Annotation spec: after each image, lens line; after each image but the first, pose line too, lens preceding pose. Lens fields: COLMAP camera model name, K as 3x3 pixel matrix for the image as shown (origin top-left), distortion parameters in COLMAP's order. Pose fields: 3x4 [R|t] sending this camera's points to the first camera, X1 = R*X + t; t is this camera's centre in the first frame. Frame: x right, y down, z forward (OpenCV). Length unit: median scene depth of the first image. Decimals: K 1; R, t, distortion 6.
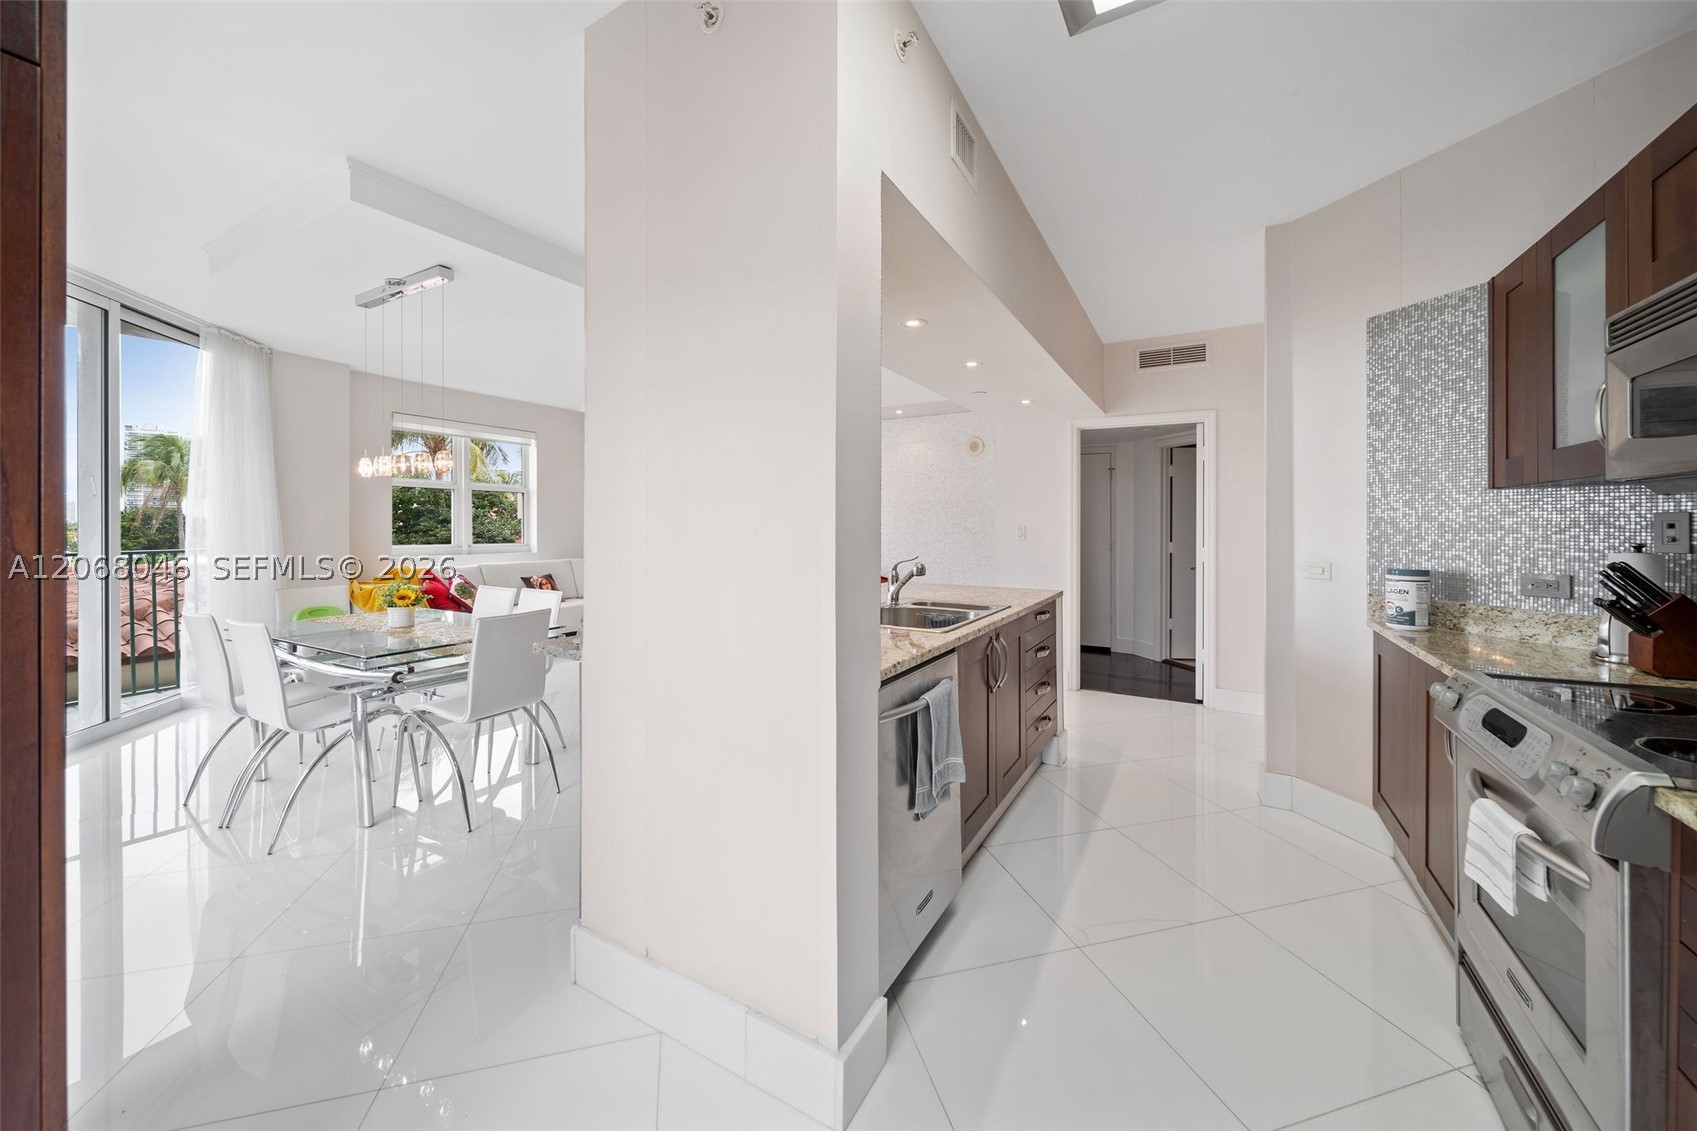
lens RADIAL K [[611.8, 0, 845.2], [0, 611.8, 535.0], [0, 0, 1]] dist [-0.003398, -0.001092]
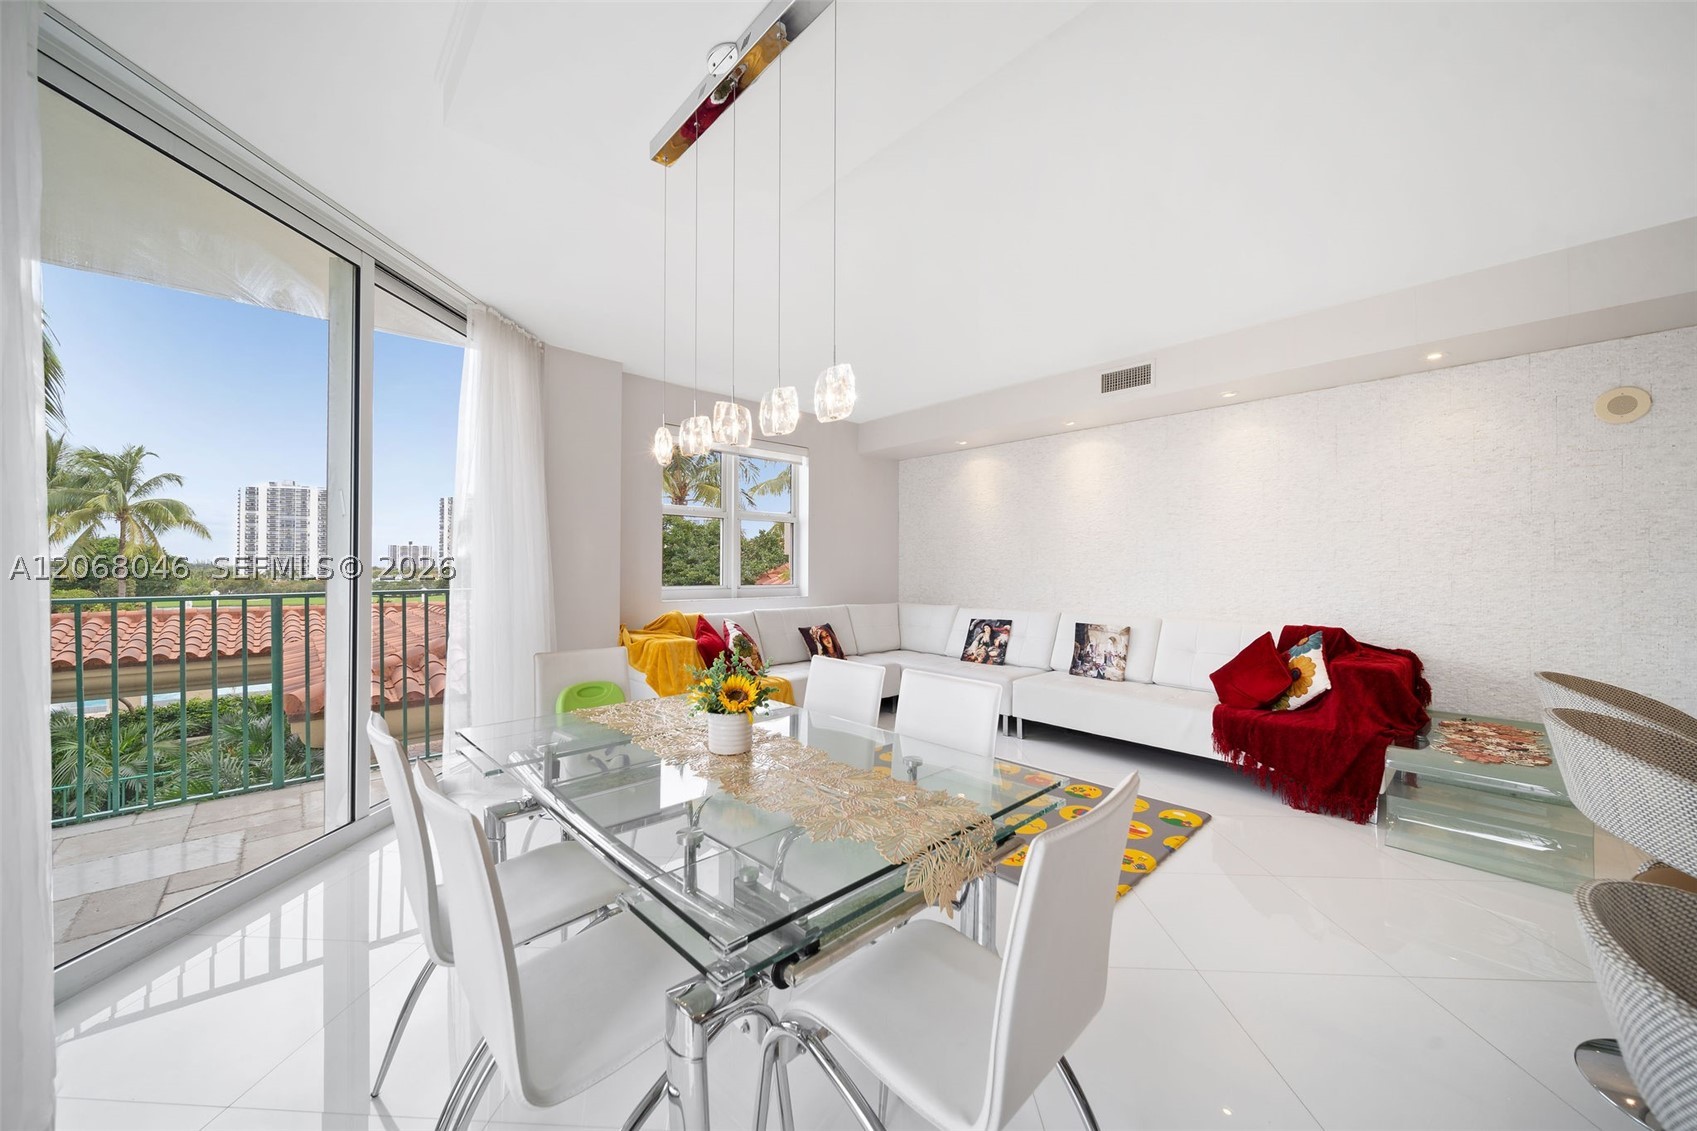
lens RADIAL K [[611.8, 0, 832.5], [0, 611.8, 570.5], [0, 0, 1]] dist [-0.003398, -0.001092]
pose [[0.946518, 0.000403, -0.322651, -0.273441], [-0.004354, 0.999924, -0.011524, 0.004788], [0.322621, 0.012313, 0.946448, 0.310842]]
